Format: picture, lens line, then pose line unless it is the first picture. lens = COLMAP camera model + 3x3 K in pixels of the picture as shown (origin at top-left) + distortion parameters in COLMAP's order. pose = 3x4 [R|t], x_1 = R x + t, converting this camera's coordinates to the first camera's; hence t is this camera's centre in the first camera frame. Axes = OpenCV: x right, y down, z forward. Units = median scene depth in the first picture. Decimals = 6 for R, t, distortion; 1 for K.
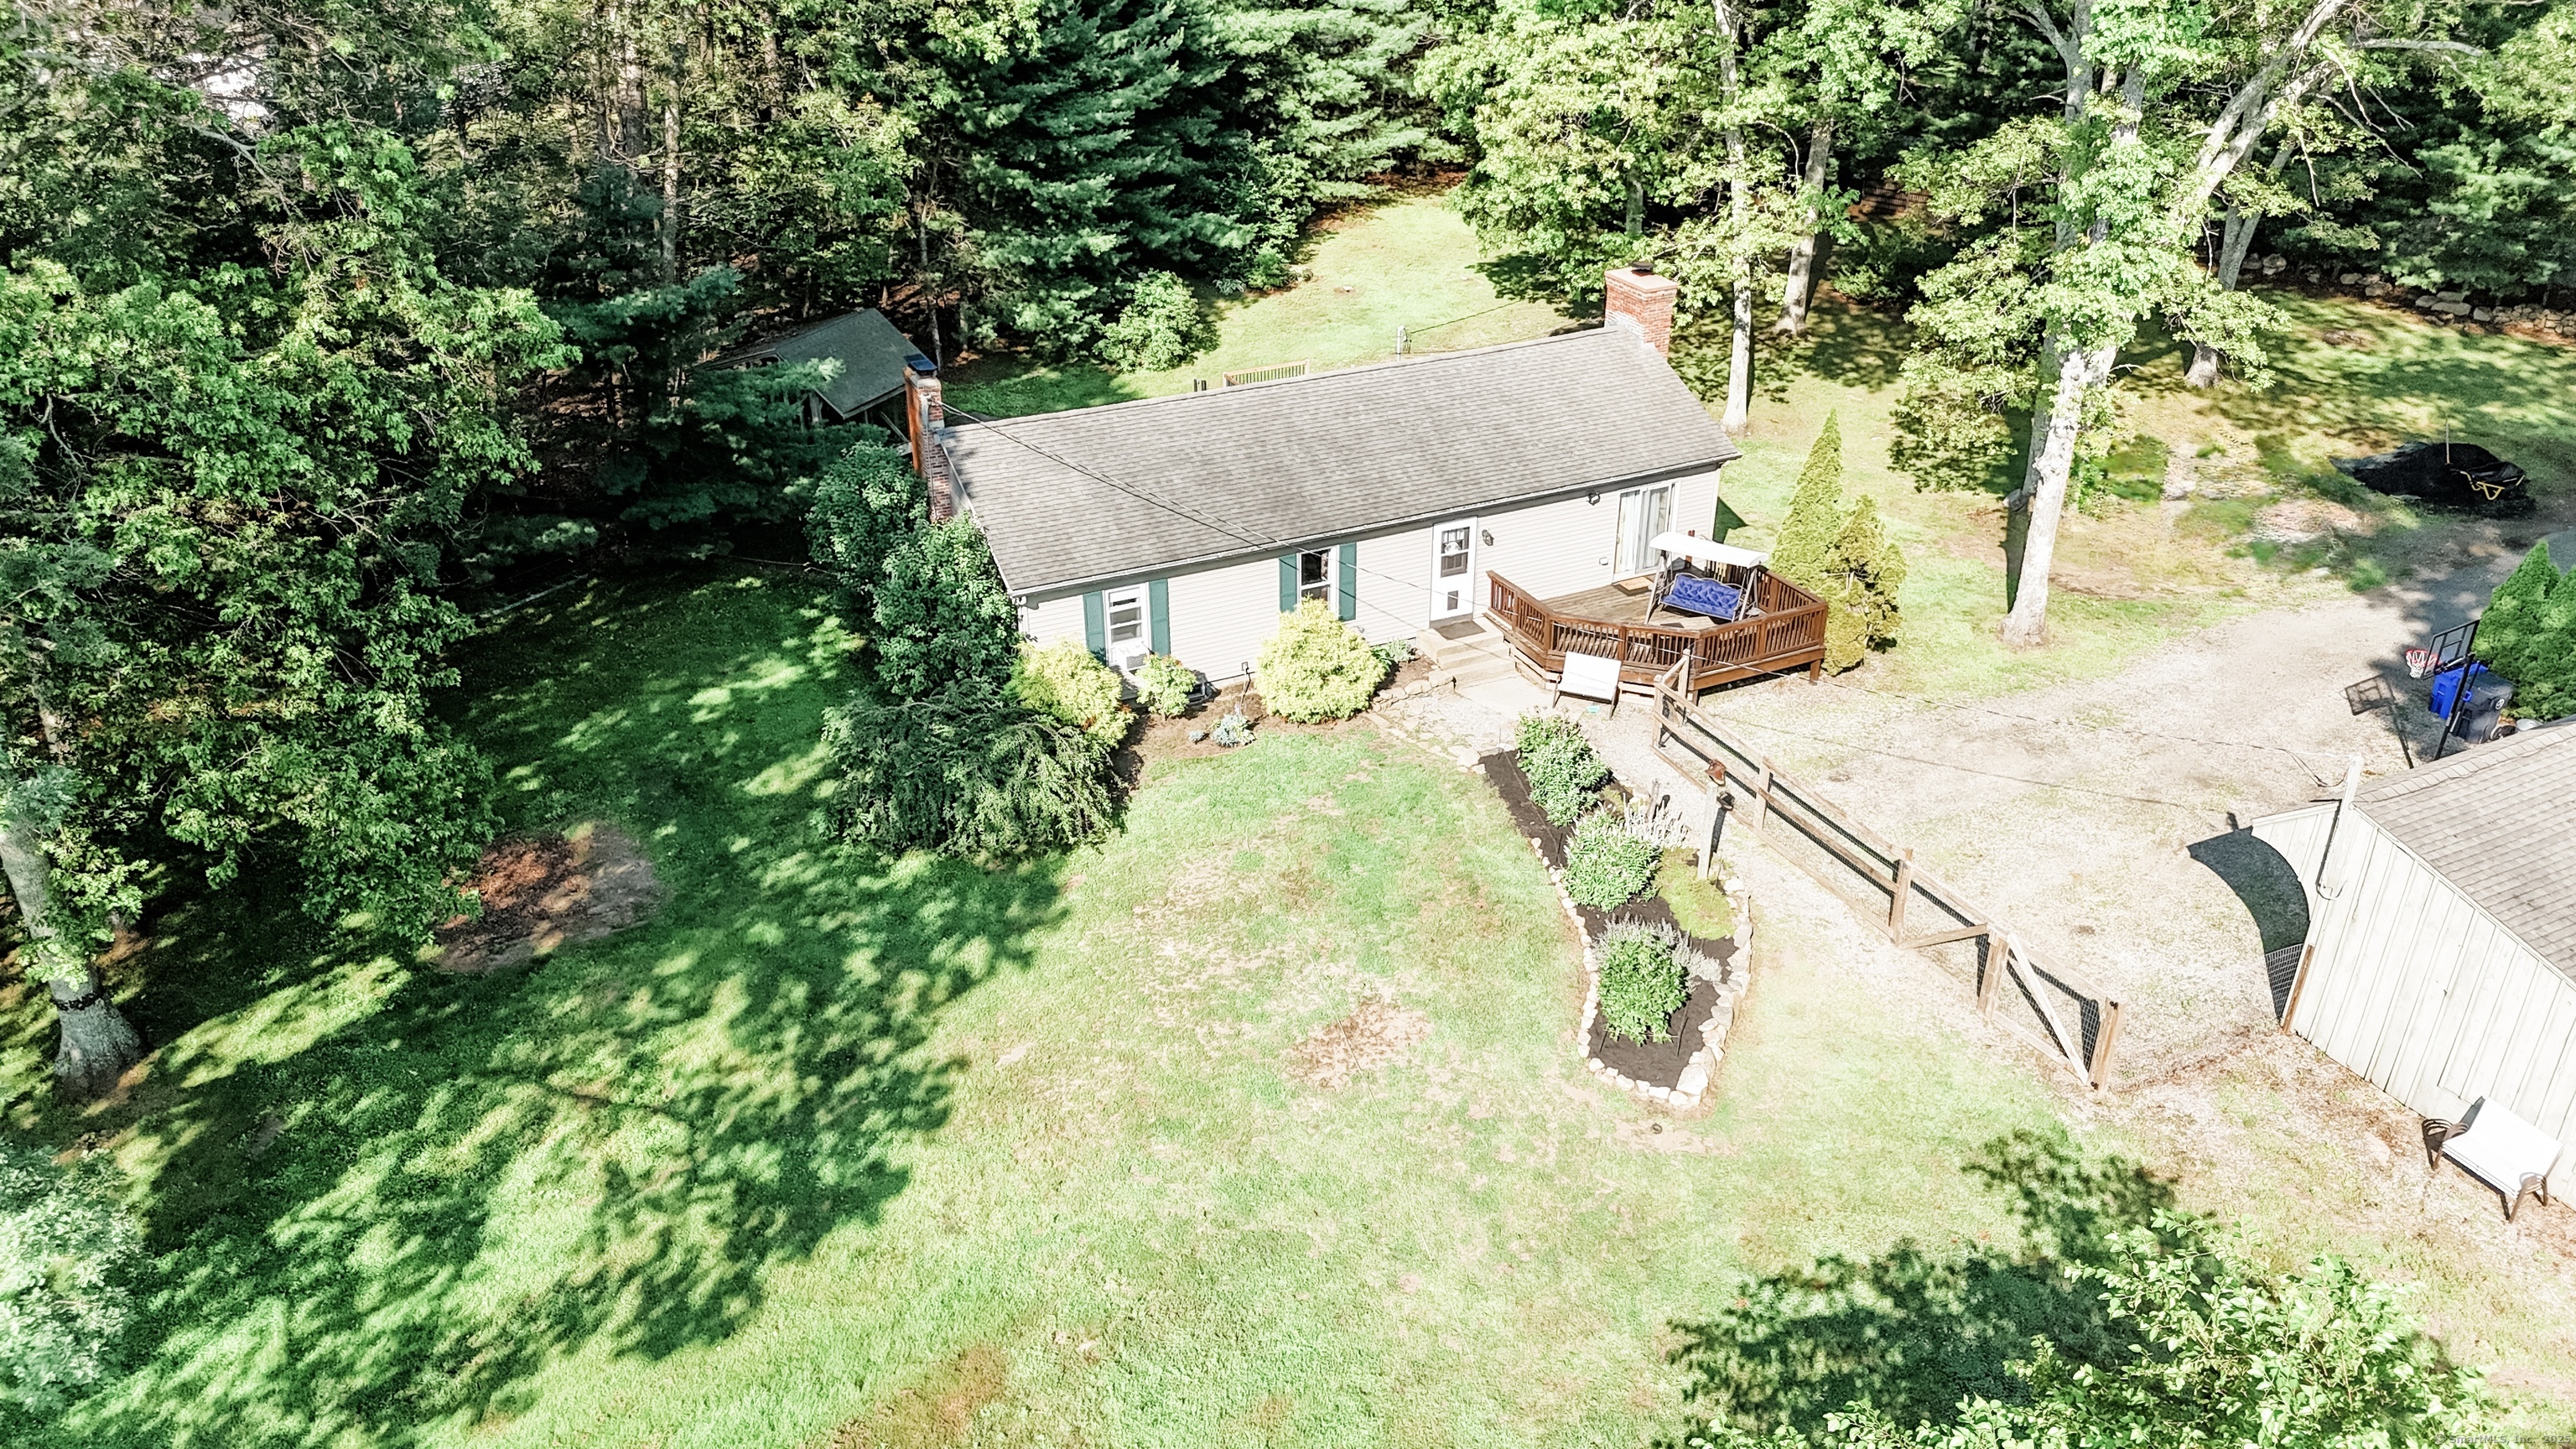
lens RADIAL K [[1851.1, 0, 1300.0], [0, 1851.1, 712.5], [0, 0, 1]] dist [0.037071, -0.008600]
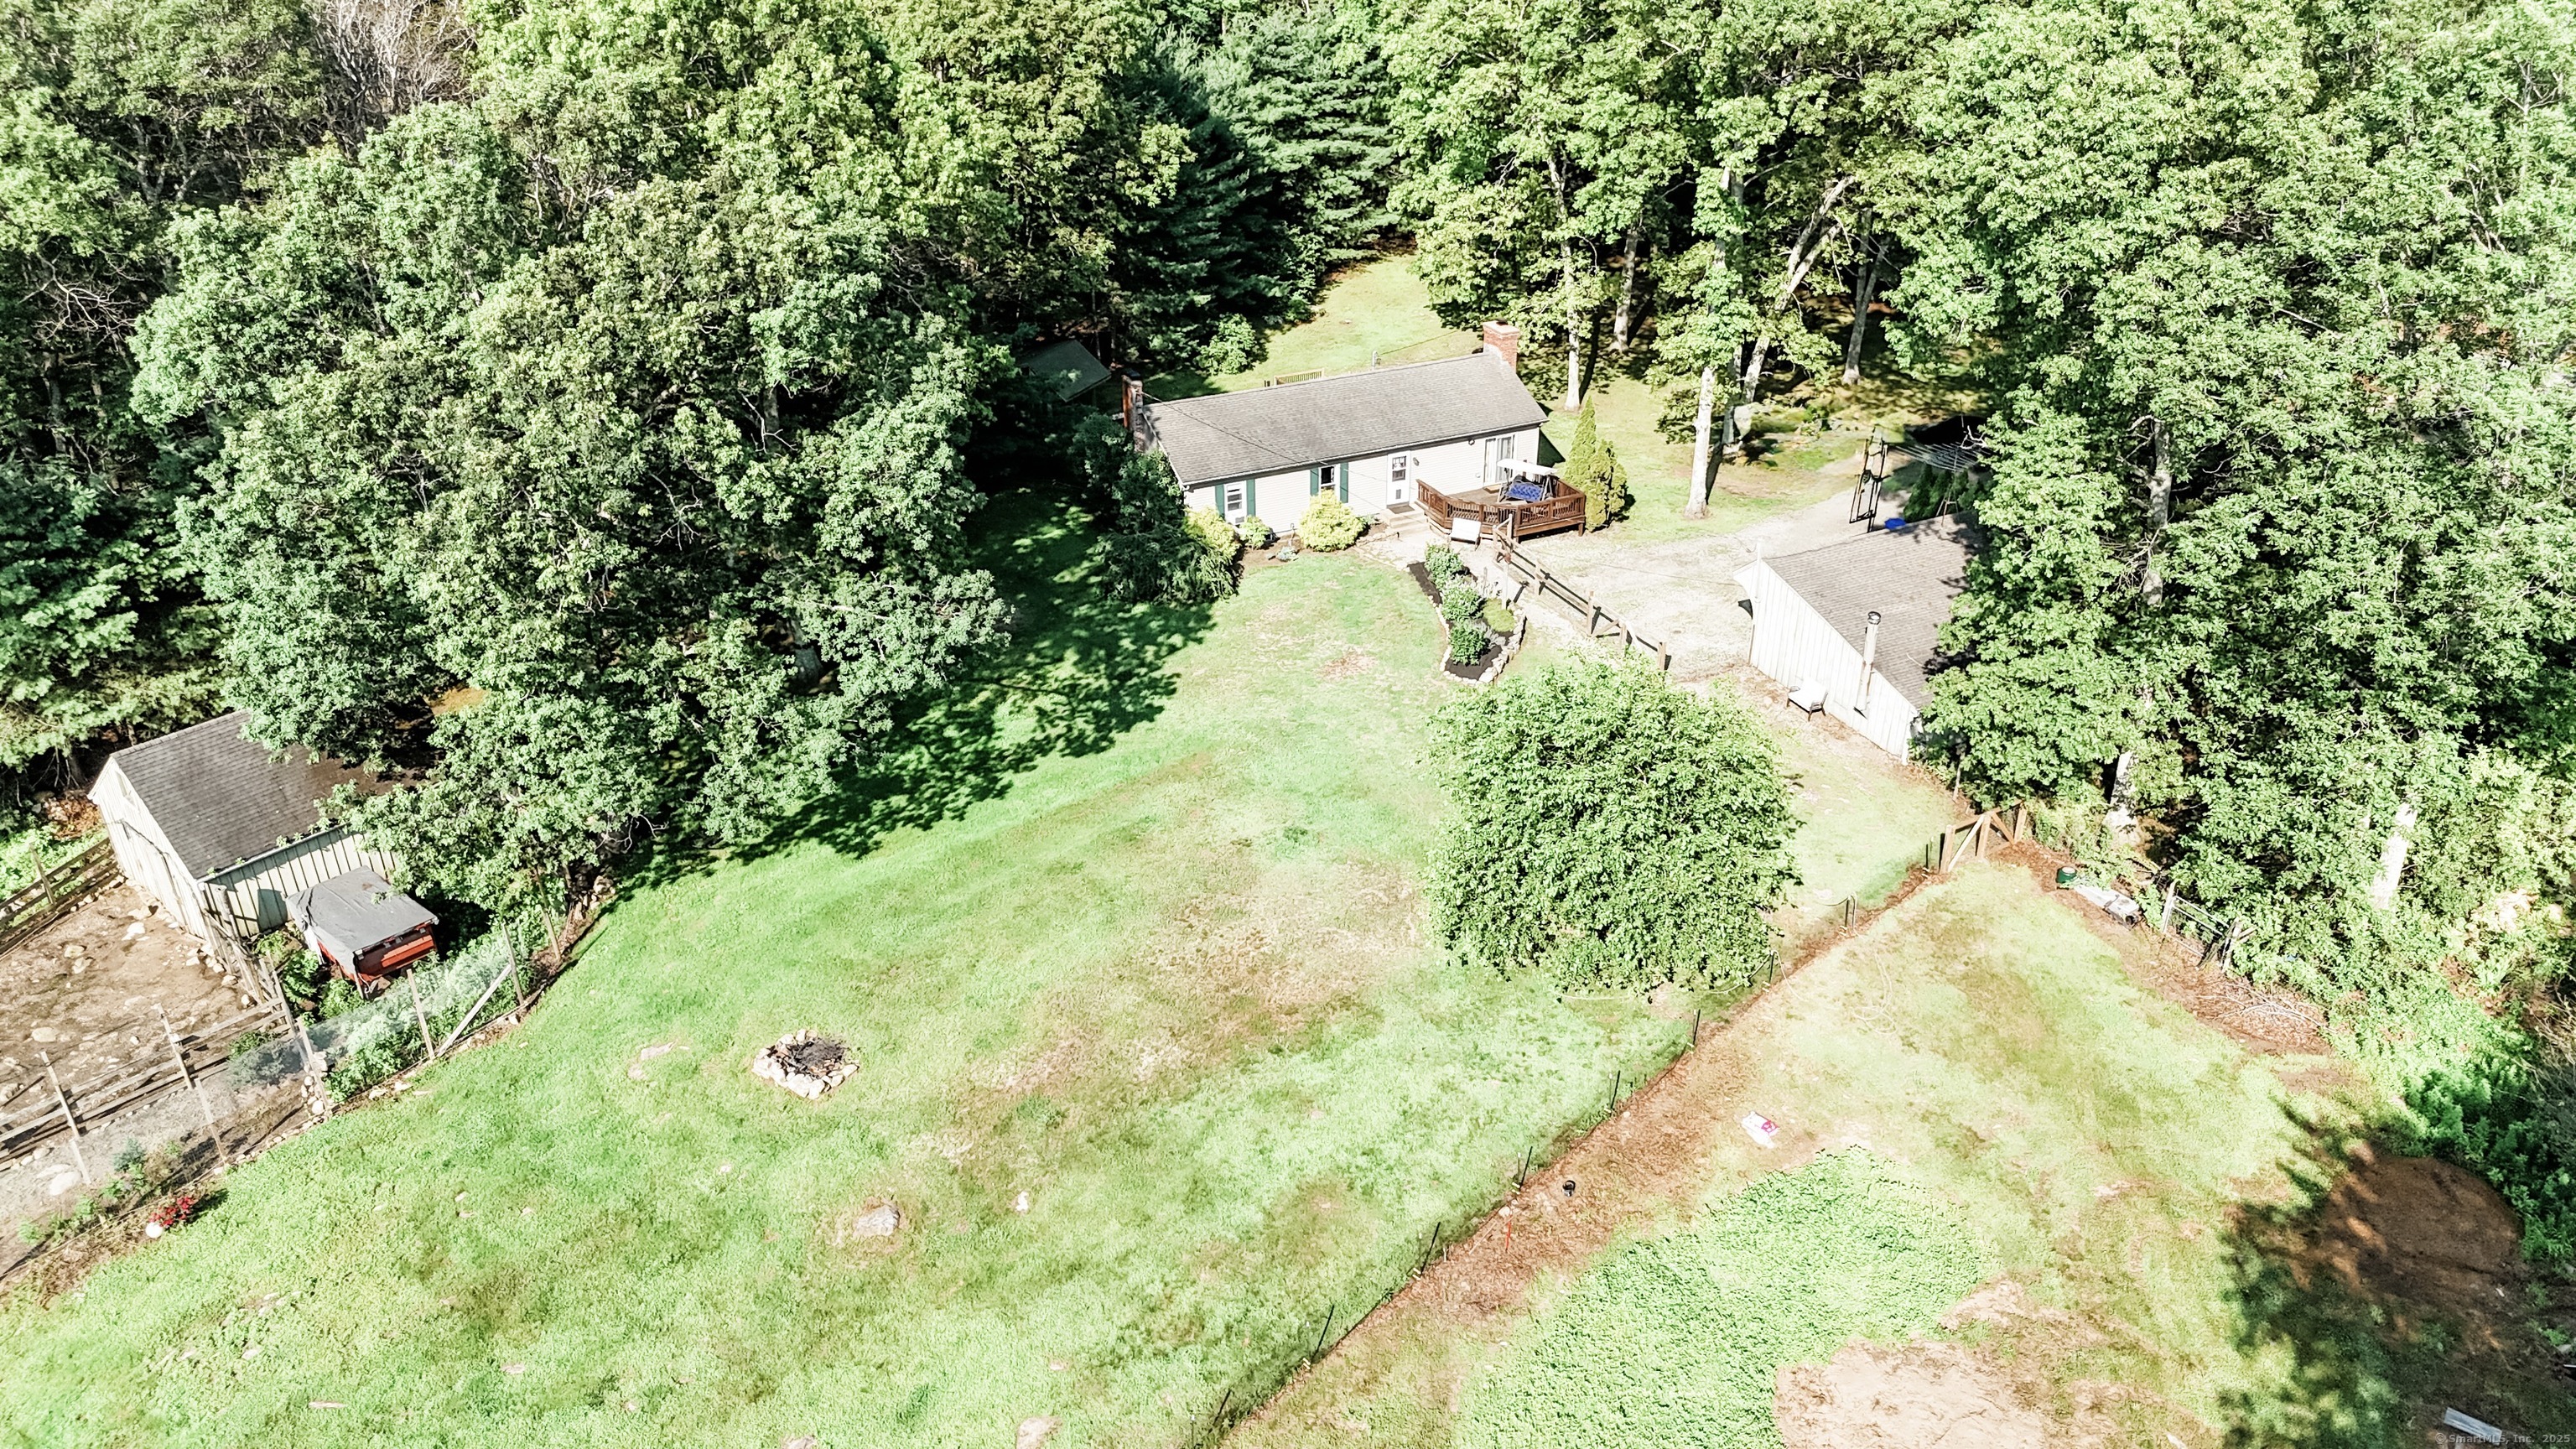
lens RADIAL K [[1851.1, 0, 1283.1], [0, 1851.1, 735.0], [0, 0, 1]] dist [0.037071, -0.008600]
pose [[0.999905, 0.002202, -0.013603, -0.011969], [-0.002005, 0.999893, 0.014487, 0.163330], [0.013634, -0.014458, 0.999803, -0.948383]]
